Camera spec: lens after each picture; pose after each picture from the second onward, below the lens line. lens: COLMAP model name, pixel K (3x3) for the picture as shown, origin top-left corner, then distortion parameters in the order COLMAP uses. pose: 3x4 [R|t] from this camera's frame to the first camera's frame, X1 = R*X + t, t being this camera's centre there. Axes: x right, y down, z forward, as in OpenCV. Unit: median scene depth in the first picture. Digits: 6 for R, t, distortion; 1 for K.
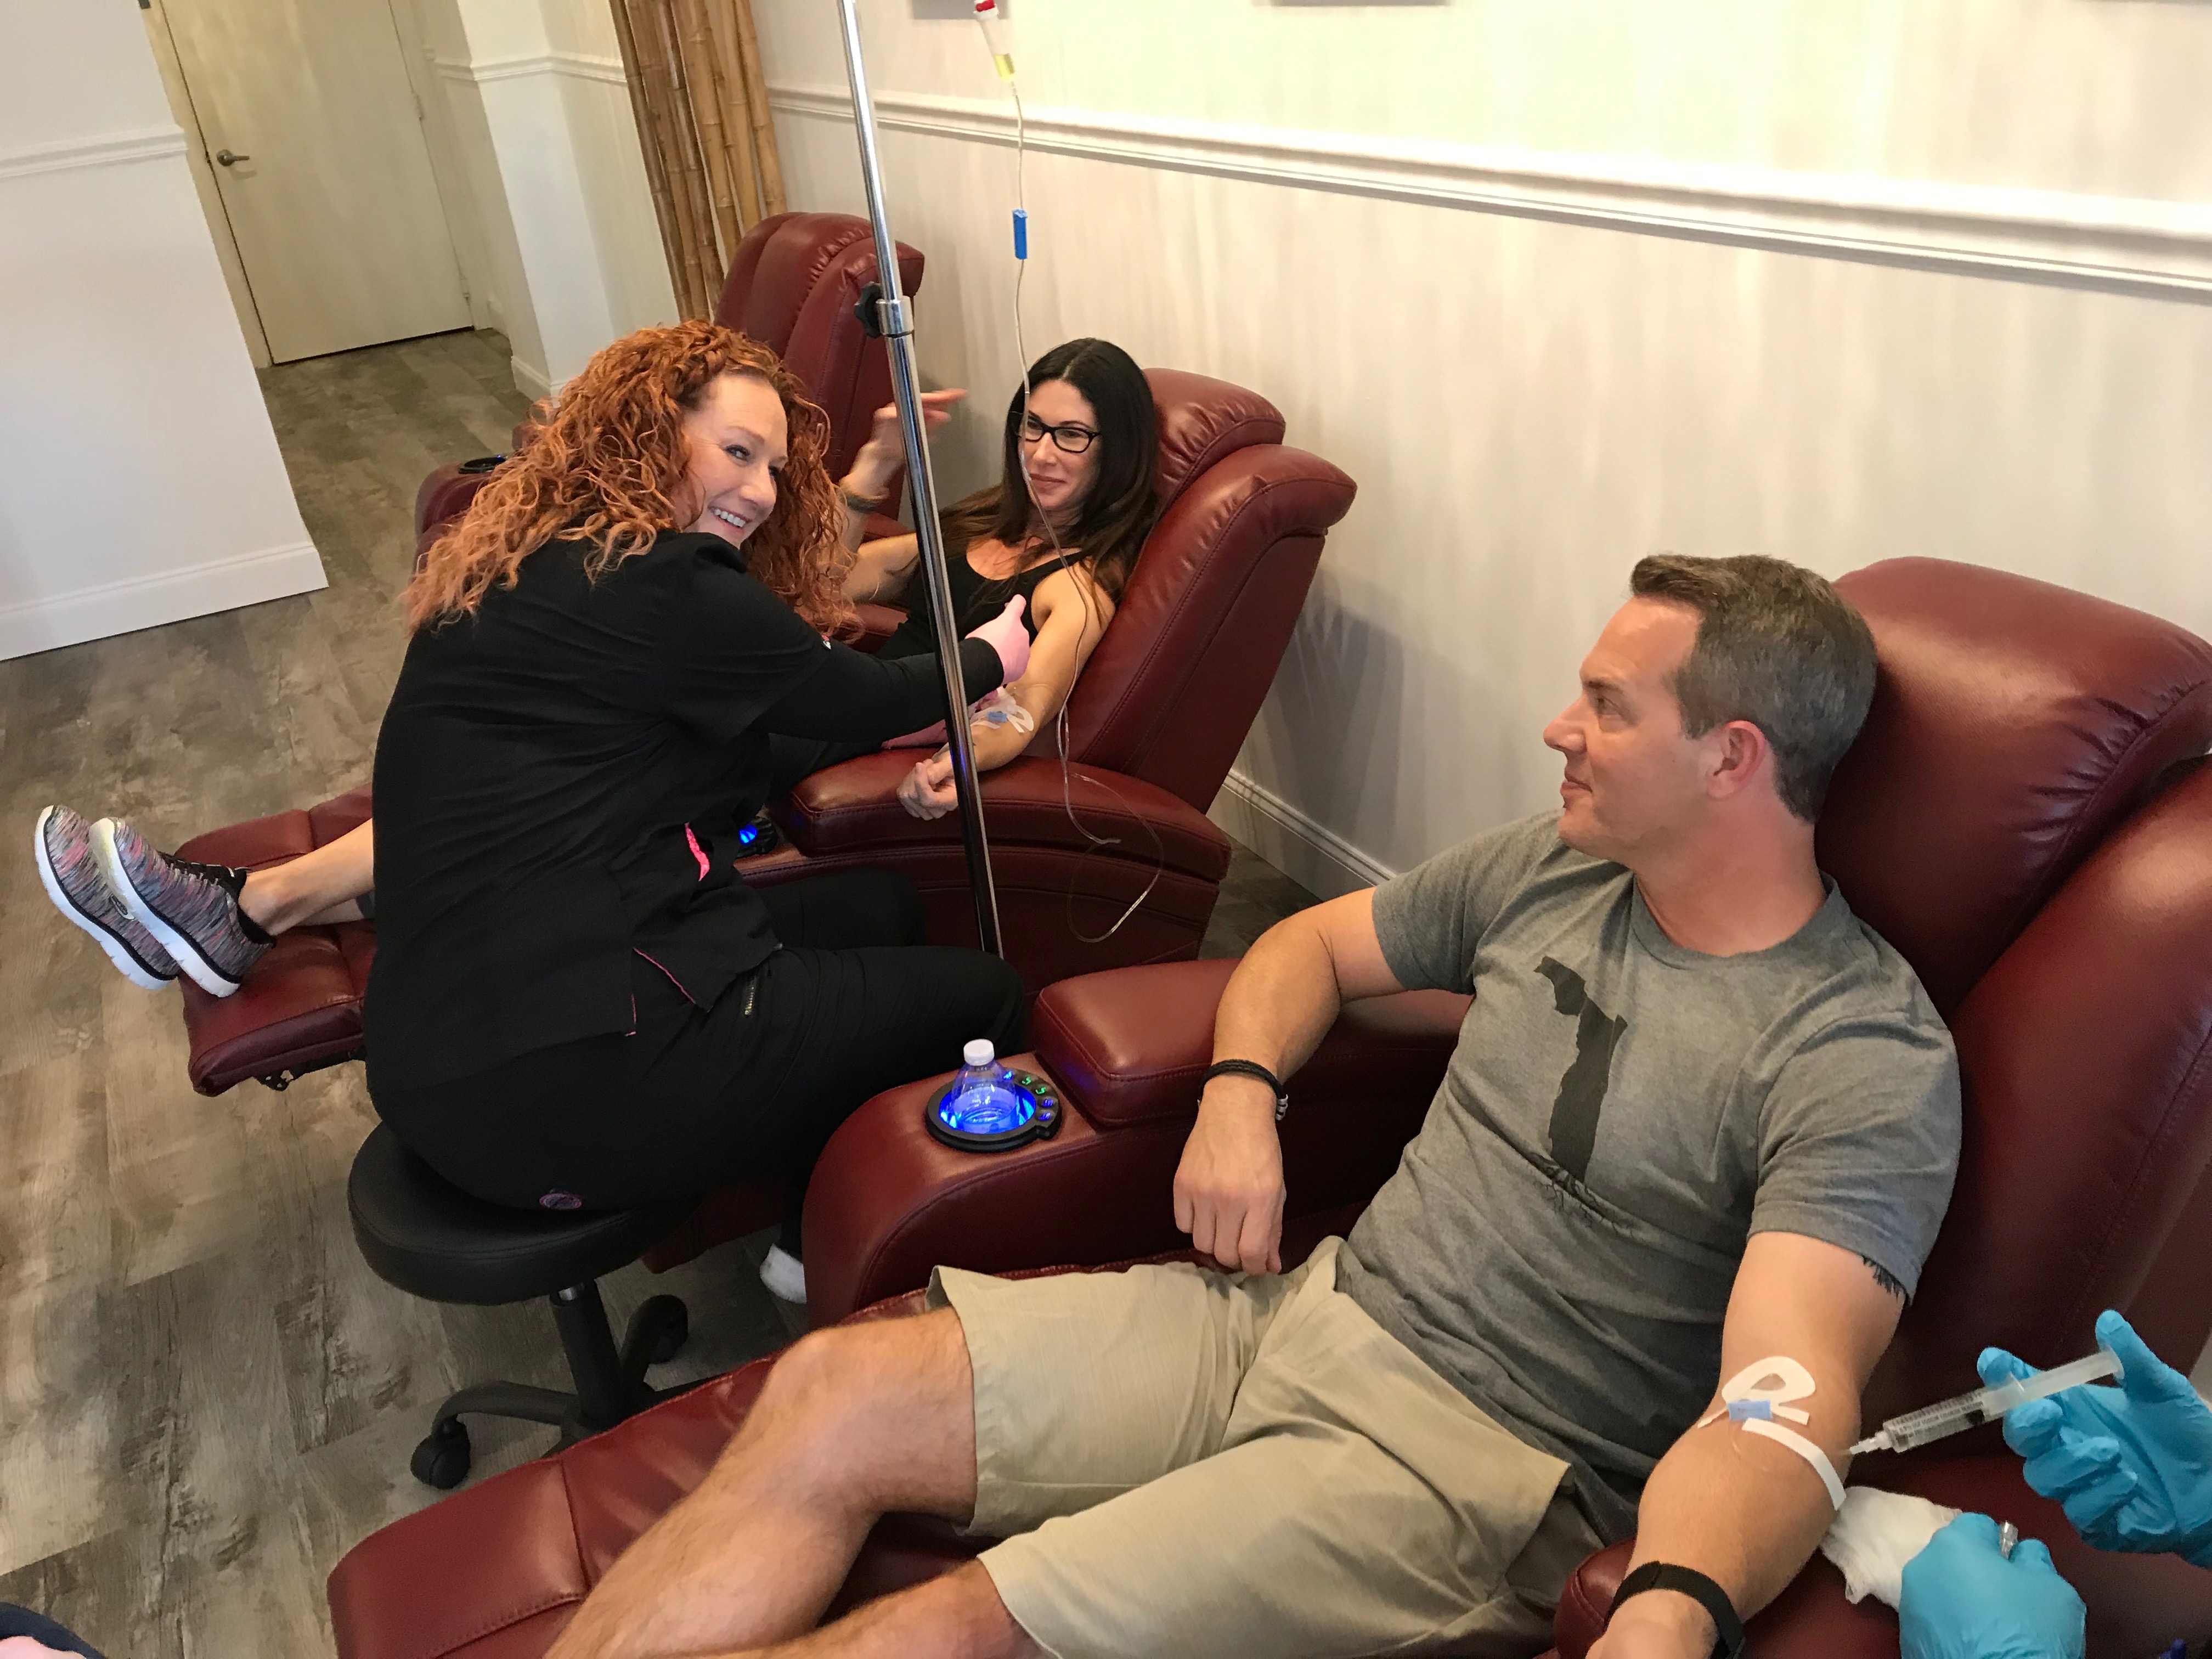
lens RADIAL K [[1830.5, 0, 1106.0], [0, 1830.5, 829.5], [0, 0, 1]] dist [0.001940, 0.015696]
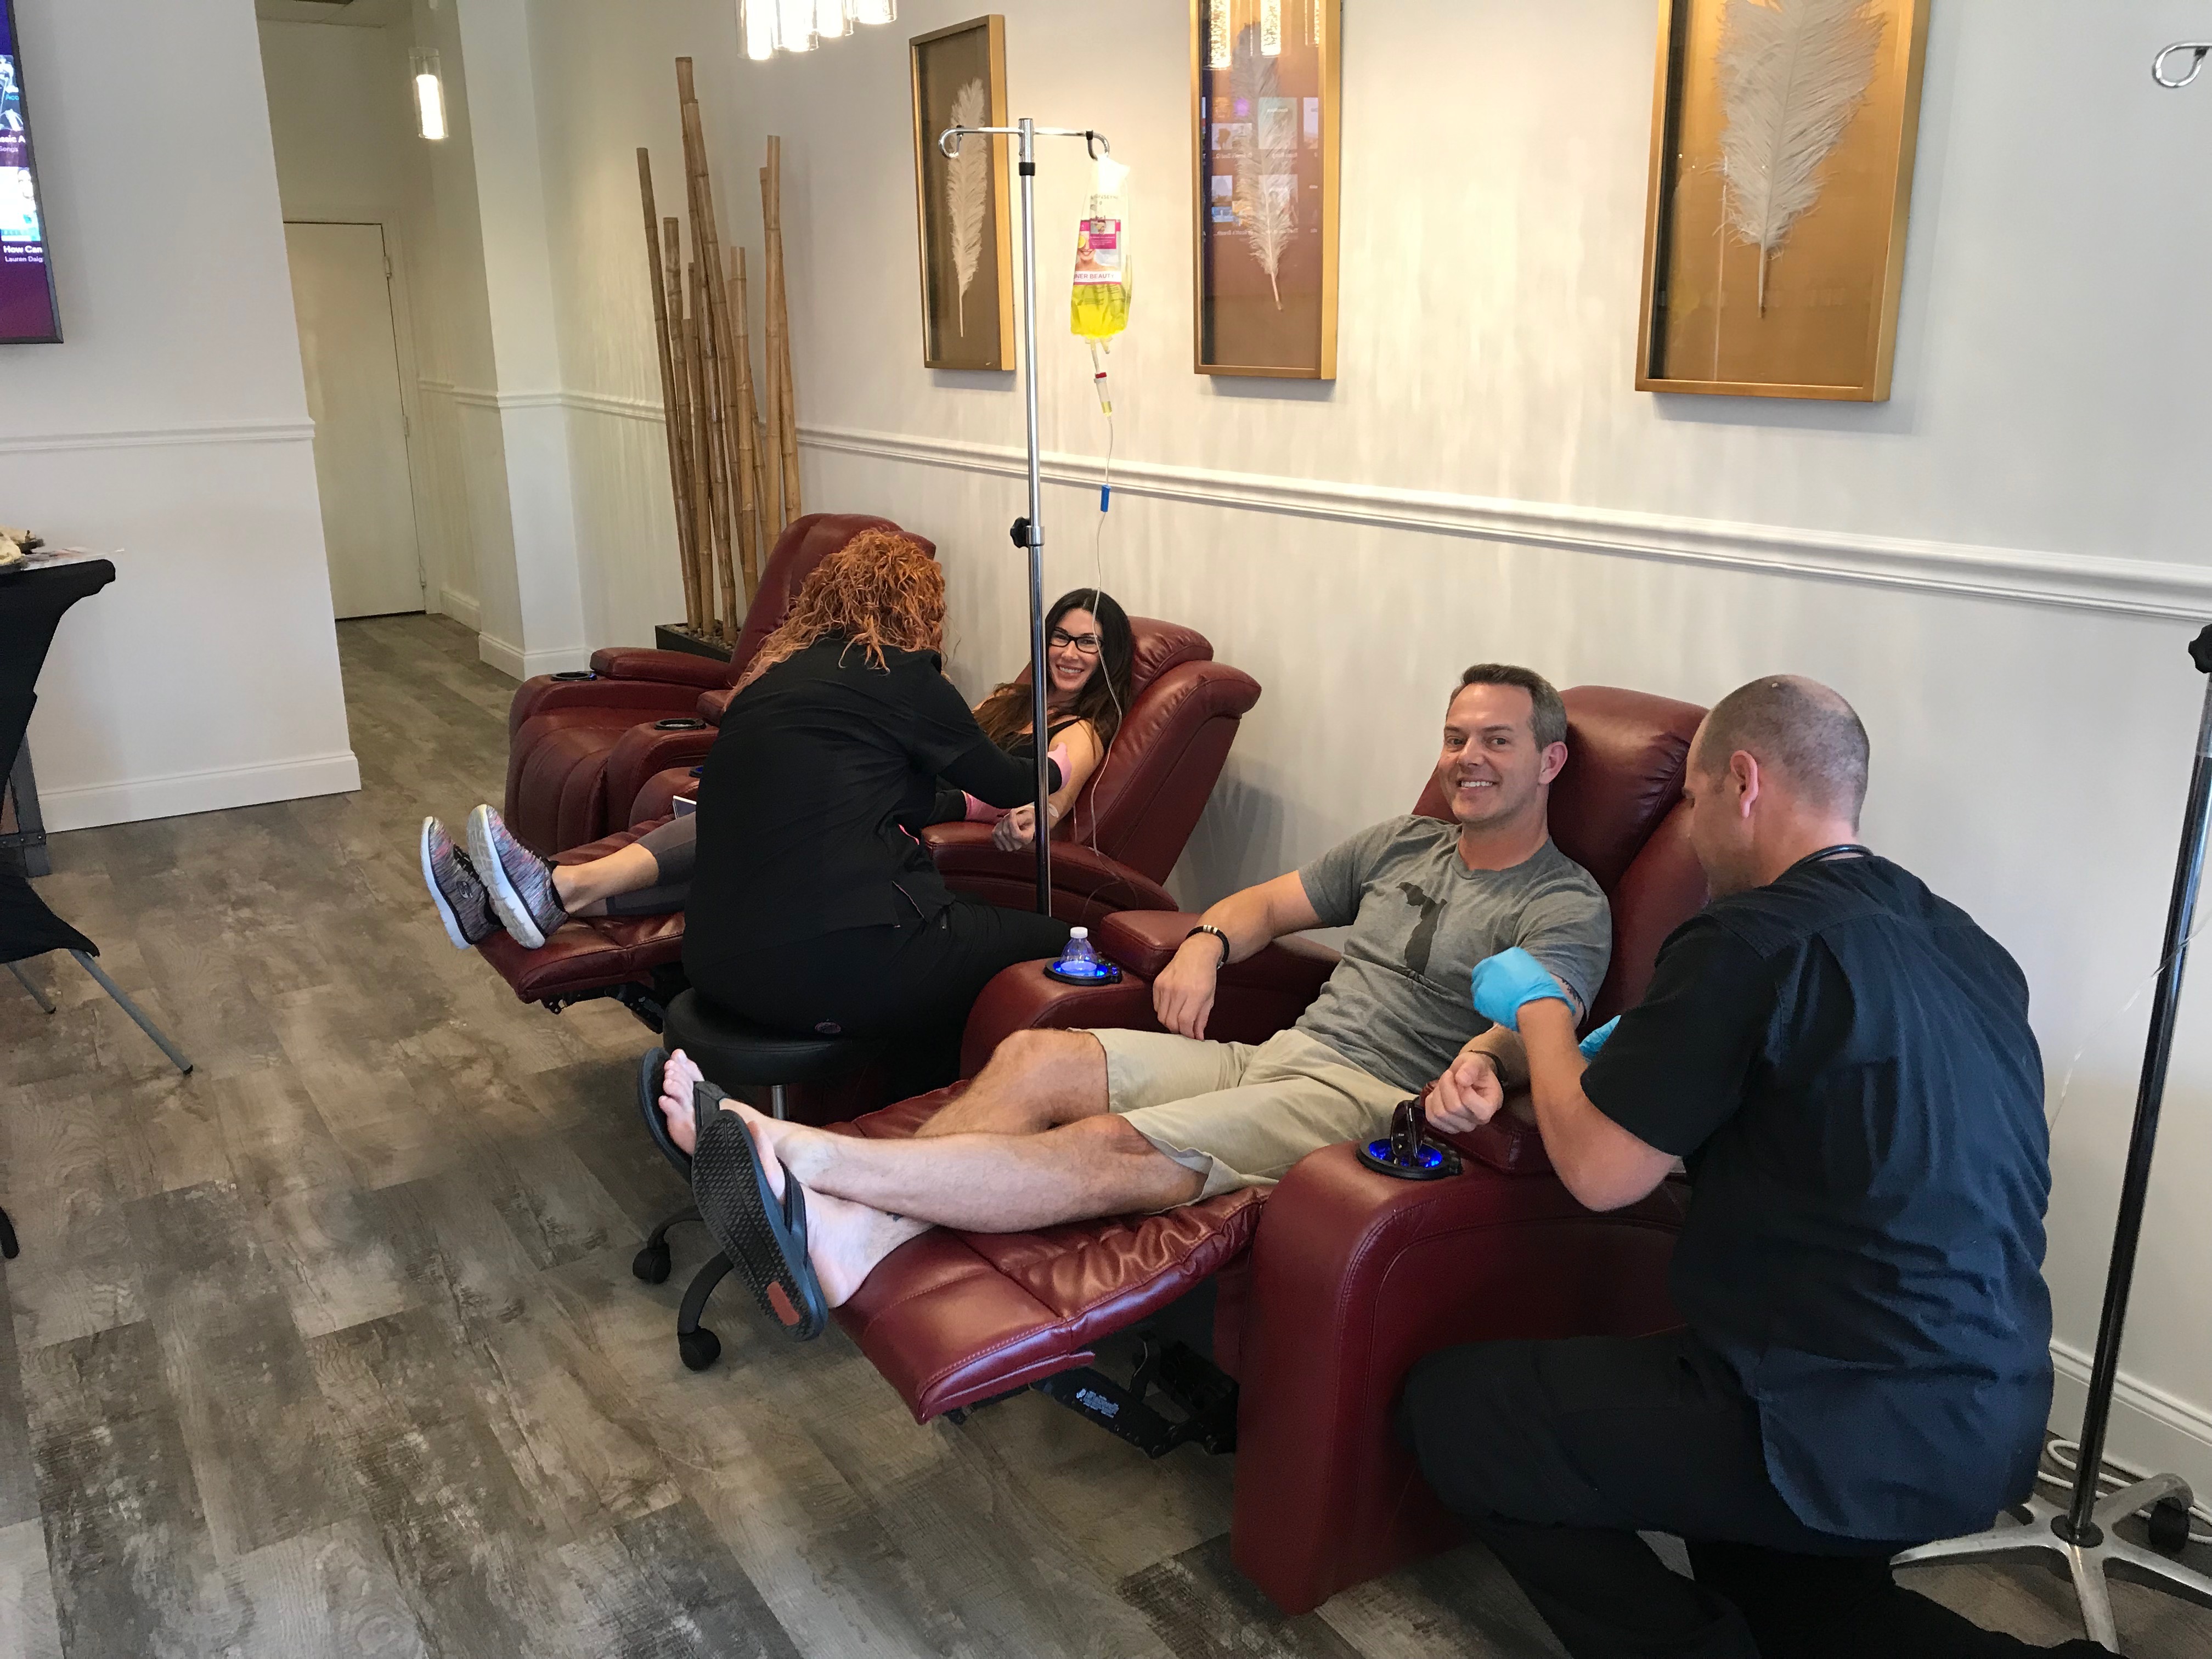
lens RADIAL K [[1835.1, 0, 1106.0], [0, 1835.1, 829.5], [0, 0, 1]] dist [0.086230, -0.252015]
pose [[0.991760, 0.059070, 0.113675, -0.161014], [-0.035357, 0.979096, -0.200303, 0.241566], [-0.123131, 0.194633, 0.973117, -0.468255]]
